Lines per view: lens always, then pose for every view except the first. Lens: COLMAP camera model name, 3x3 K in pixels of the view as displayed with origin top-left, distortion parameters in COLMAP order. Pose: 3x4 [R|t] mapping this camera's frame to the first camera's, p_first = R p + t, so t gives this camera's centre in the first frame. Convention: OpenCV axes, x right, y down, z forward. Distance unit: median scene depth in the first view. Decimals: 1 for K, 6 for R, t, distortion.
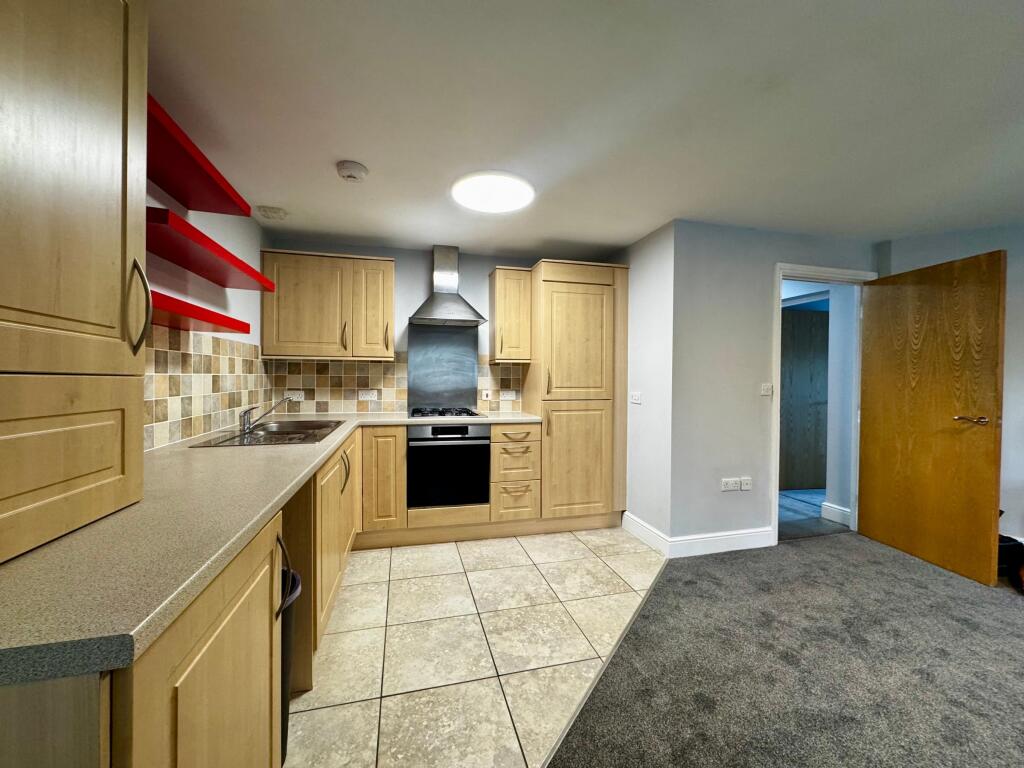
lens RADIAL K [[407.4, 0, 512.0], [0, 407.4, 384.0], [0, 0, 1]] dist [-0.001113, 0.000281]
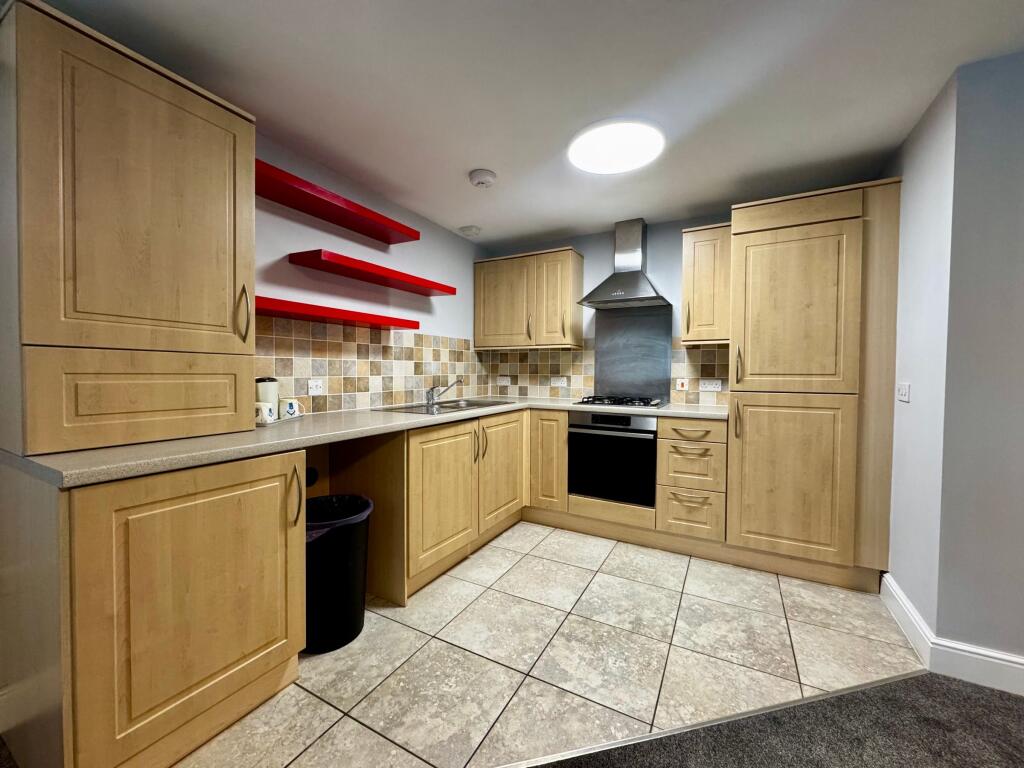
lens RADIAL K [[407.4, 0, 512.0], [0, 407.4, 384.0], [0, 0, 1]] dist [-0.001113, 0.000281]
pose [[0.726231, 0.019118, -0.687184, 0.317722], [-0.010326, 0.999804, 0.016902, 0.018660], [0.687373, -0.005179, 0.726286, 0.166885]]
